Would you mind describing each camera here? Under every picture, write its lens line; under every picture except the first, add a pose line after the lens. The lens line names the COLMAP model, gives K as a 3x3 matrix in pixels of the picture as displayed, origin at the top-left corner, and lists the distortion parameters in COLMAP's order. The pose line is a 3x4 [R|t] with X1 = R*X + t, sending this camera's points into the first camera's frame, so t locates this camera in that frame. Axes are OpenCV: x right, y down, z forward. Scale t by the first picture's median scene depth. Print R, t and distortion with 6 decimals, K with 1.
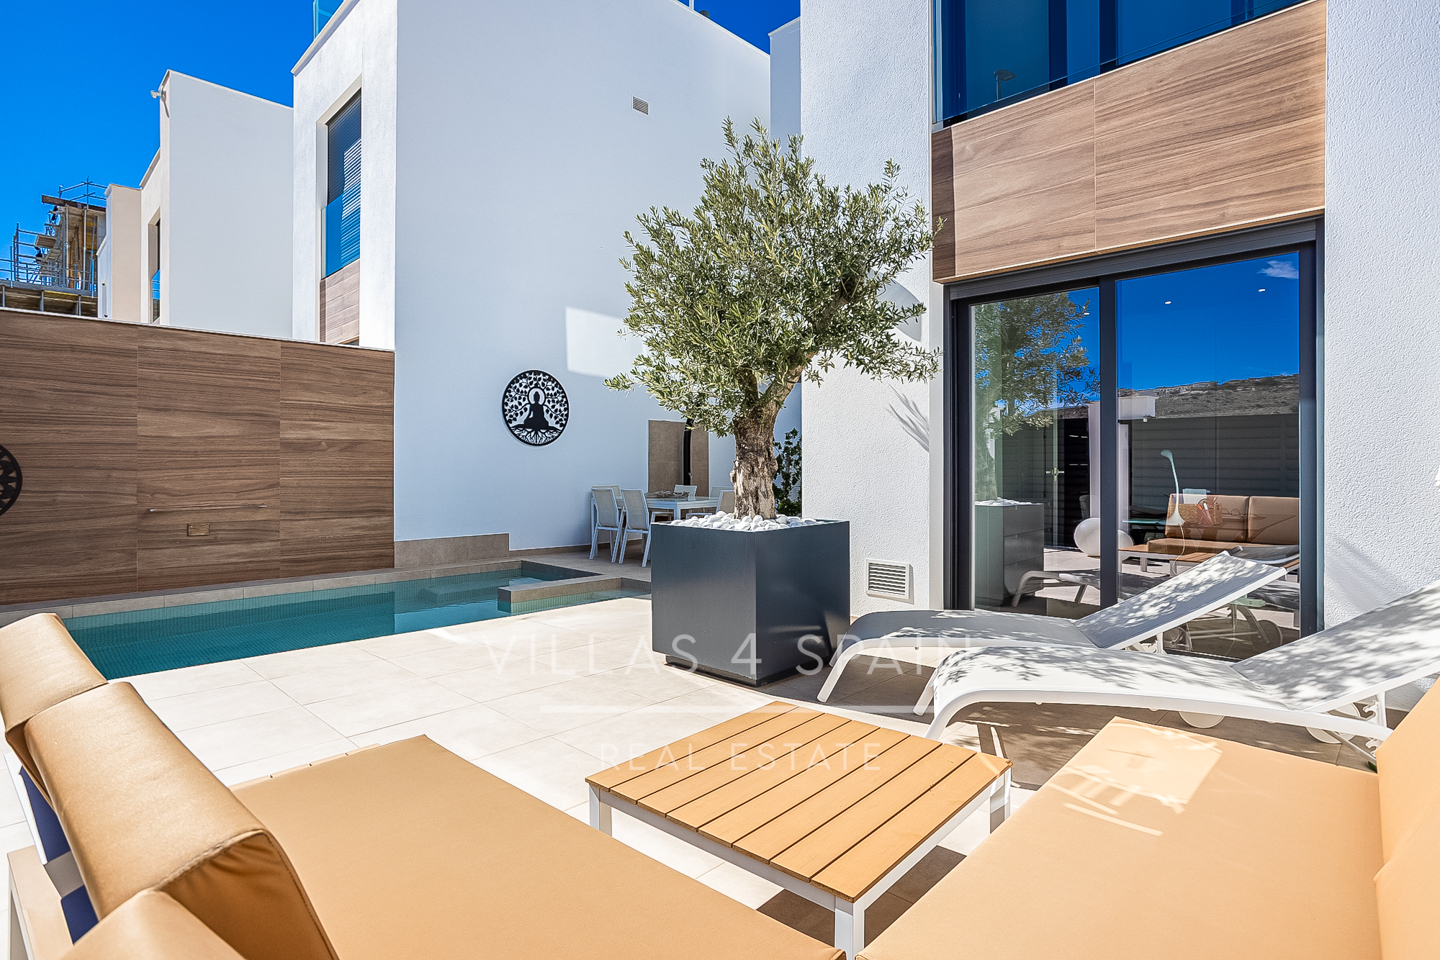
lens RADIAL K [[726.1, 0, 728.0], [0, 726.1, 464.1], [0, 0, 1]] dist [-0.042787, 0.025821]
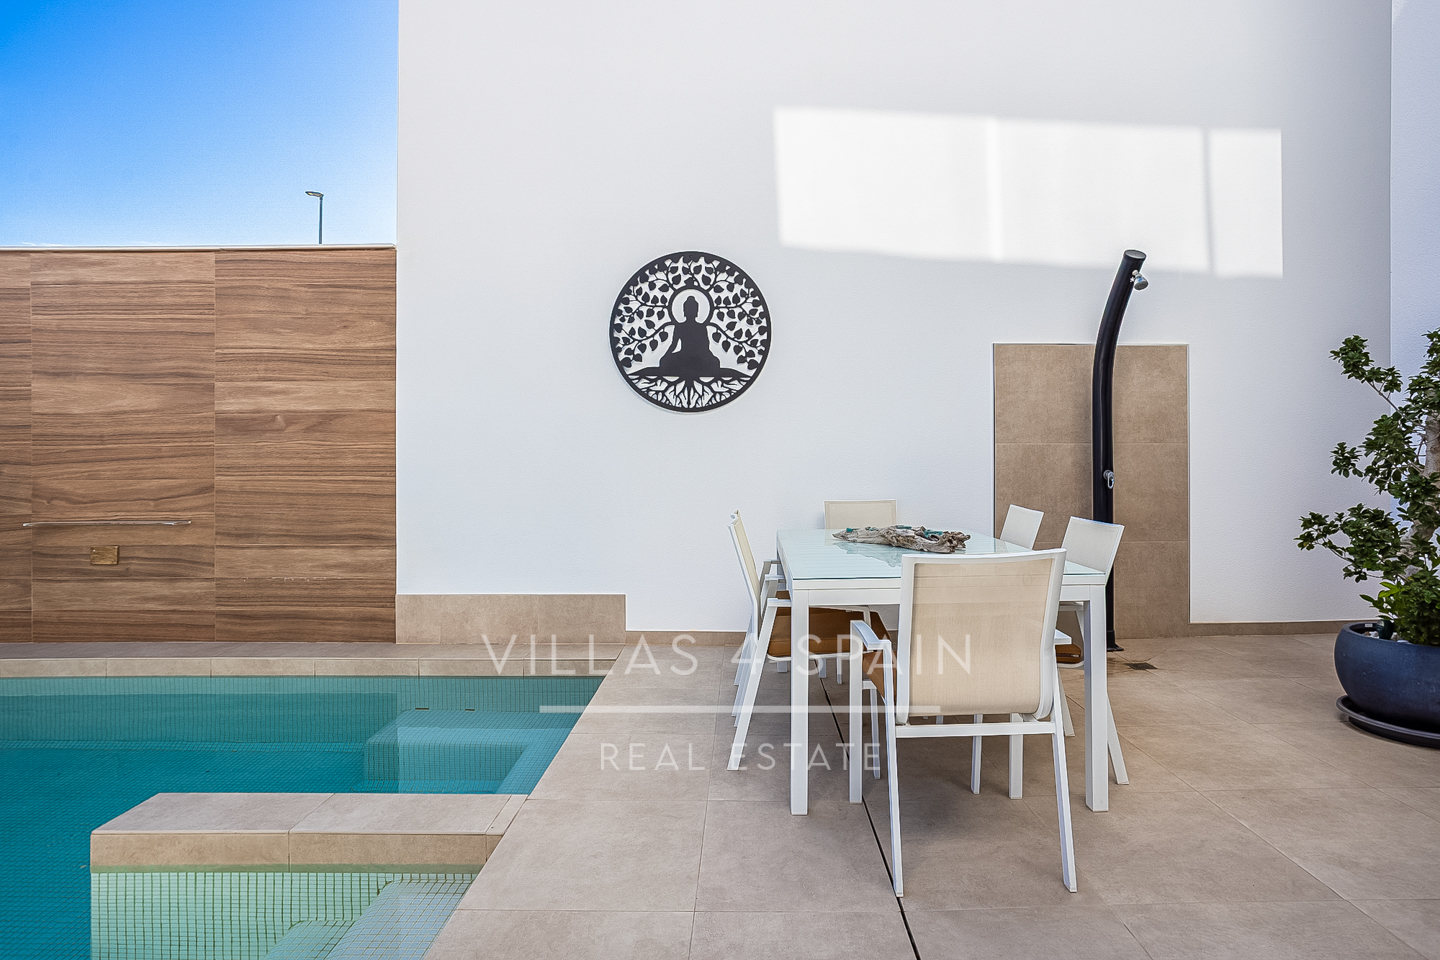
lens RADIAL K [[726.1, 0, 736.2], [0, 726.1, 460.4], [0, 0, 1]] dist [-0.042787, 0.025821]
pose [[0.700899, 0.002862, -0.713255, 0.113960], [0.006020, 0.999933, 0.009928, 0.001770], [0.713235, -0.011252, 0.700835, 0.862828]]
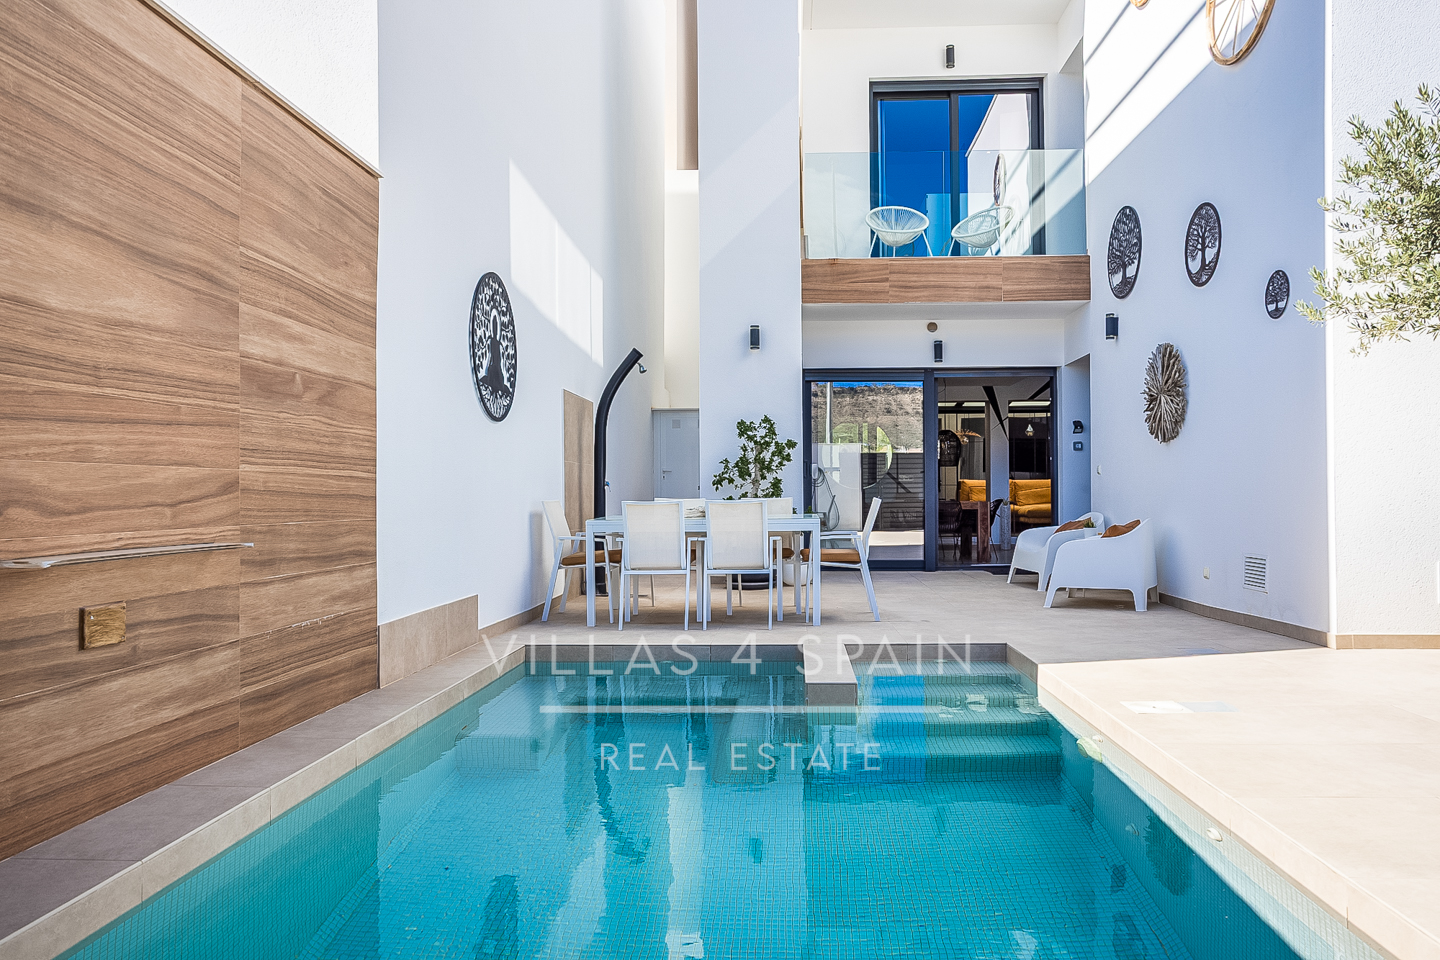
lens RADIAL K [[977.7, 0, 776.1], [0, 977.7, 493.2], [0, 0, 1]] dist [0.008135, 0.029720]
pose [[0.726152, 0.004654, 0.687519, -0.742172], [-0.007331, 0.999973, 0.000974, 0.029576], [-0.687495, -0.005747, 0.726166, 0.452462]]
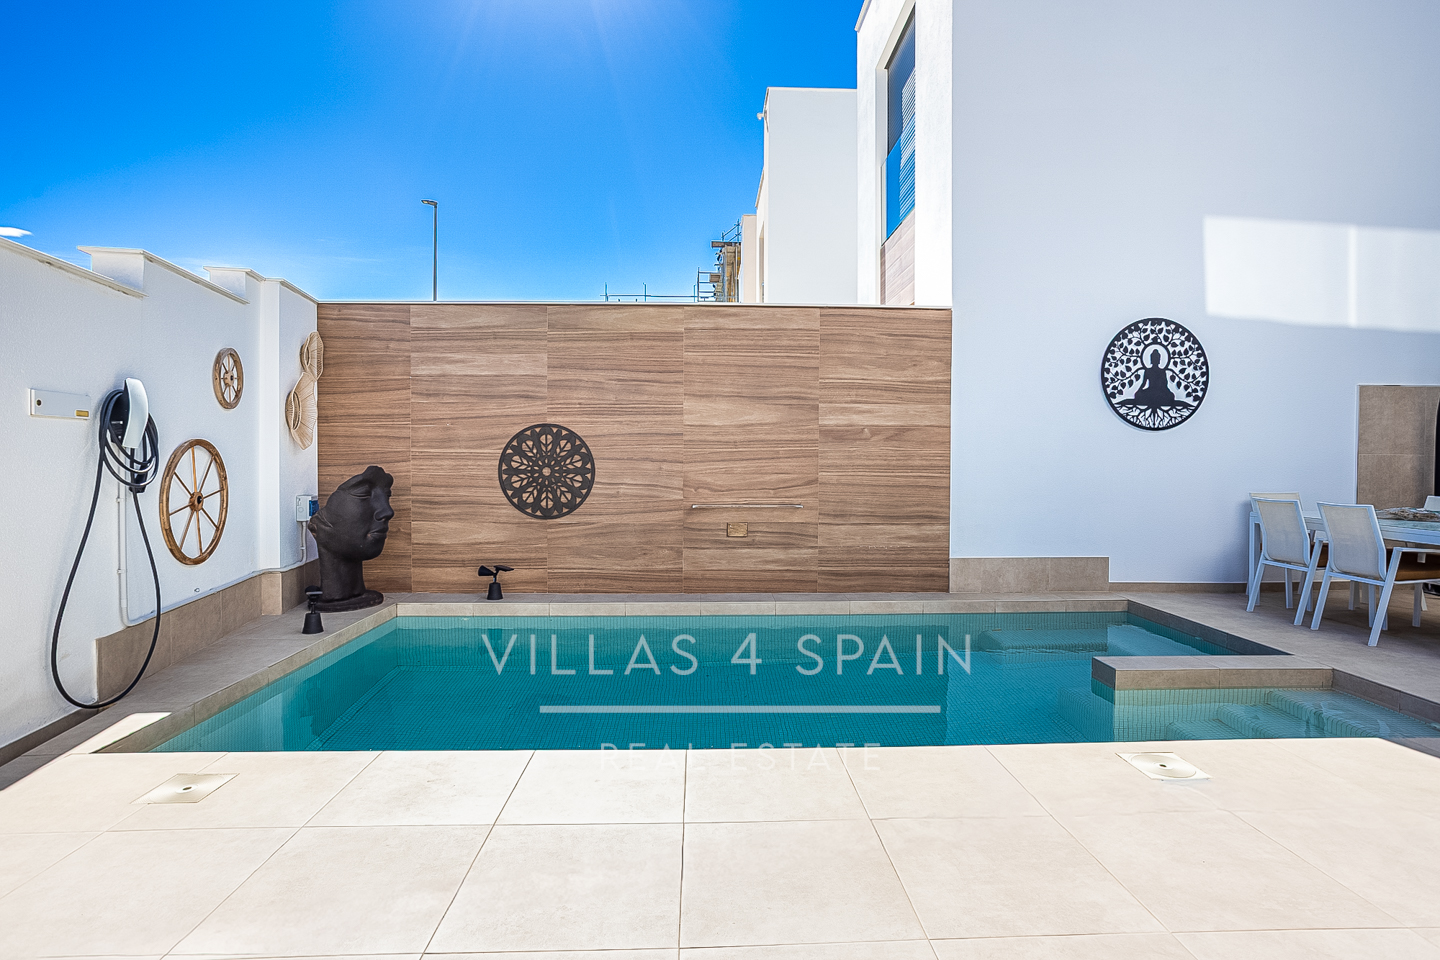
lens RADIAL K [[726.1, 0, 737.8], [0, 726.1, 465.9], [0, 0, 1]] dist [-0.042787, 0.025821]
pose [[0.731200, 0.020216, -0.681863, -0.114642], [-0.003782, 0.999666, 0.025583, -0.009871], [0.682153, -0.016128, 0.731032, 0.308954]]
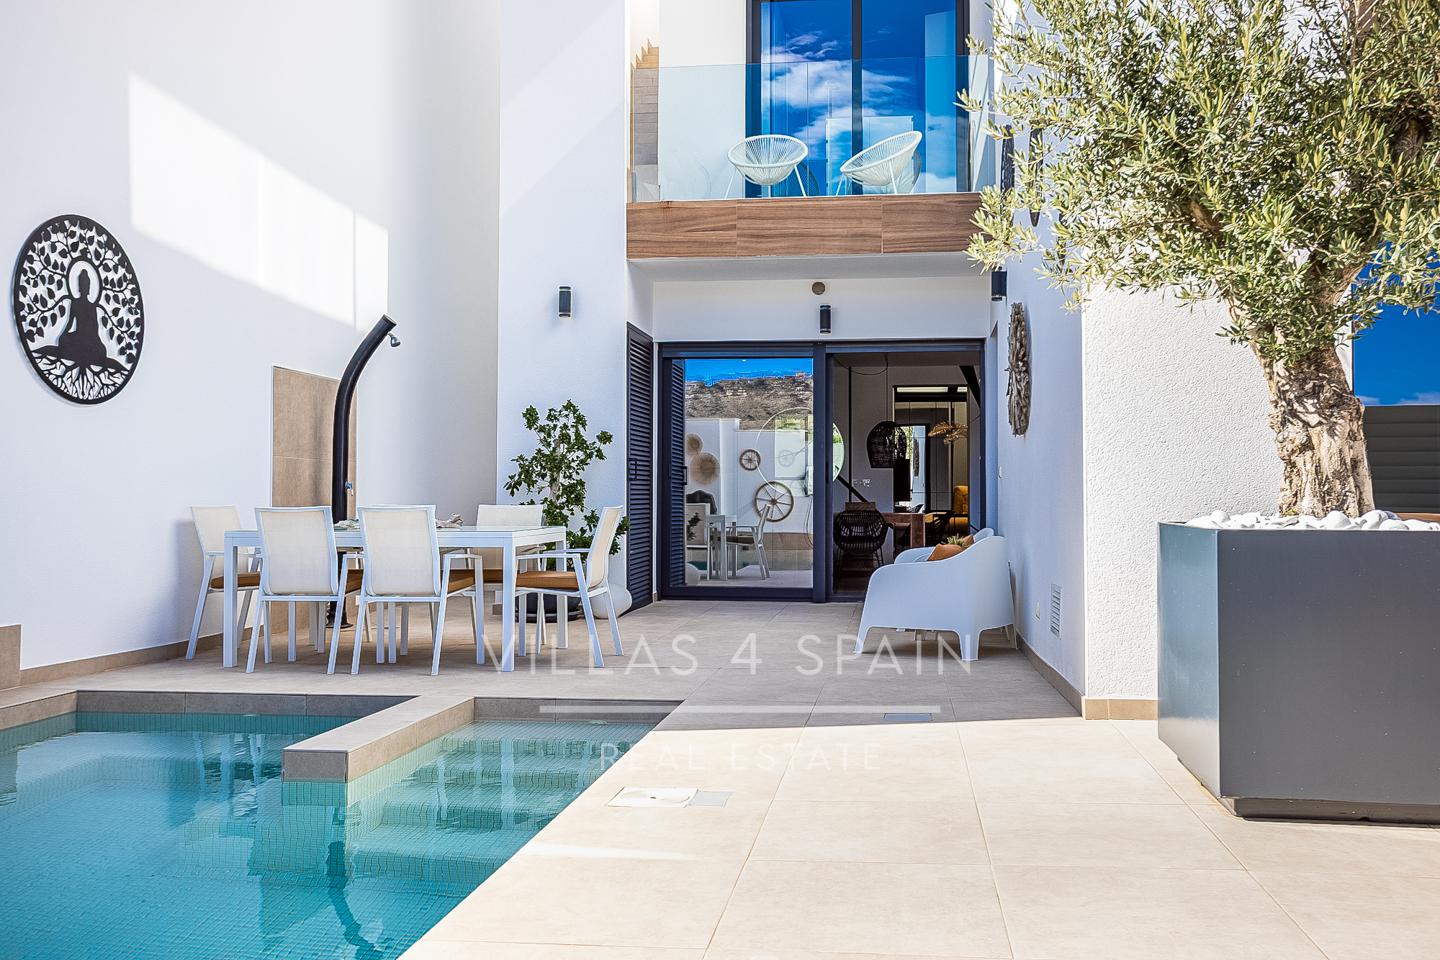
lens RADIAL K [[1196.6, 0, 789.2], [0, 1196.6, 461.0], [0, 0, 1]] dist [-0.003771, 0.026176]
pose [[0.778644, 0.029612, 0.626767, -0.467330], [-0.009685, 0.999334, -0.035182, 0.032542], [-0.627391, 0.021324, 0.778412, 0.294173]]
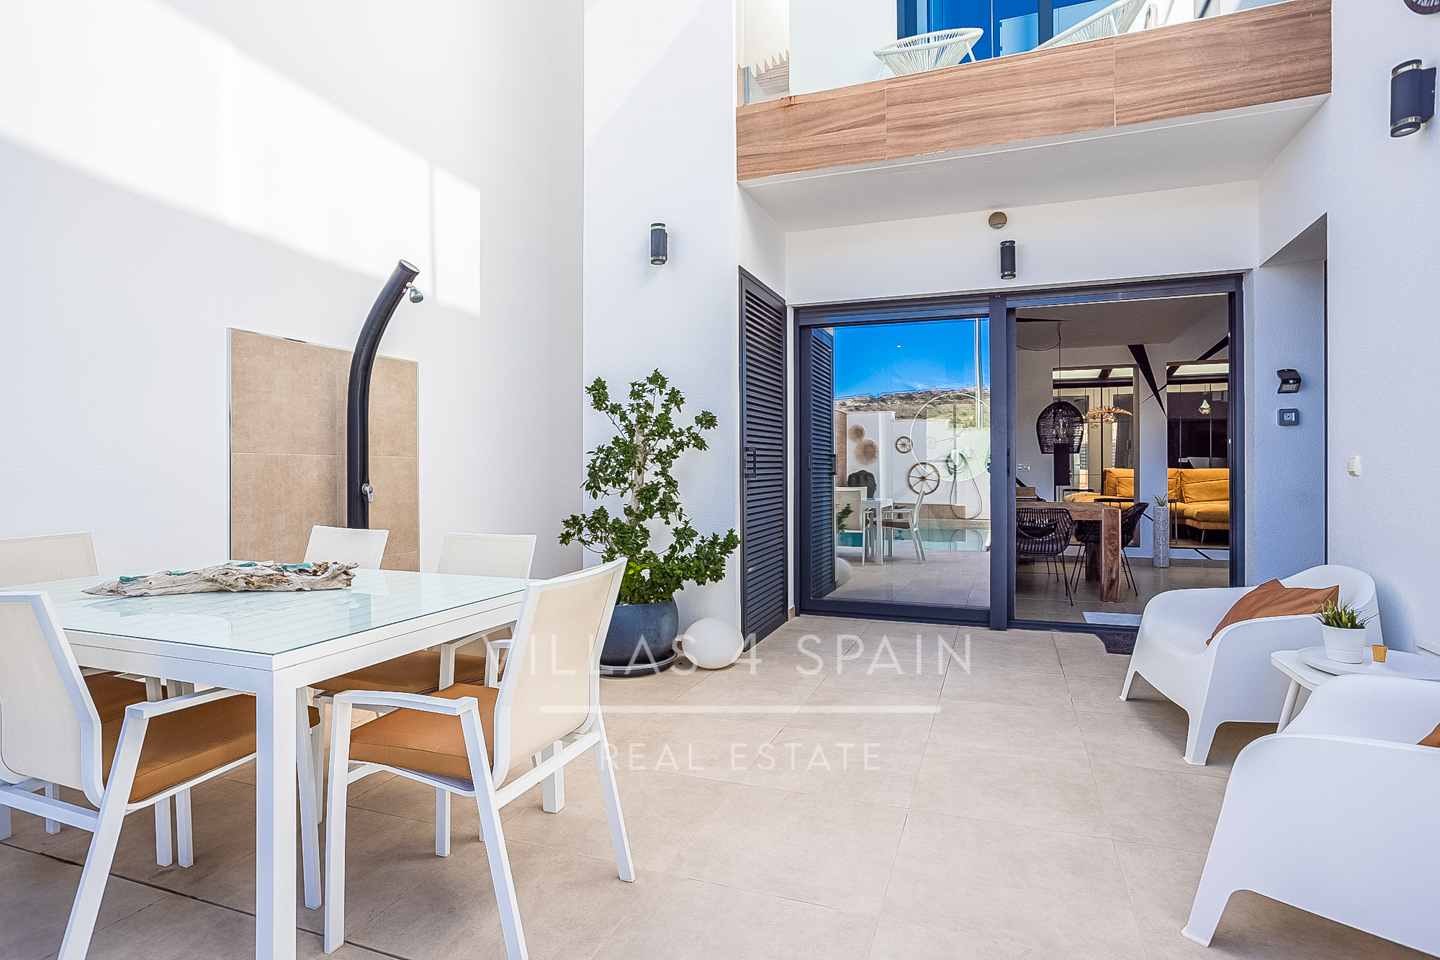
lens RADIAL K [[726.1, 0, 737.7], [0, 726.1, 471.2], [0, 0, 1]] dist [-0.042787, 0.025821]
pose [[0.912248, 0.004931, 0.409609, -0.044051], [-0.006750, 0.999973, 0.002996, 0.003722], [-0.409583, -0.005498, 0.912256, 0.863871]]
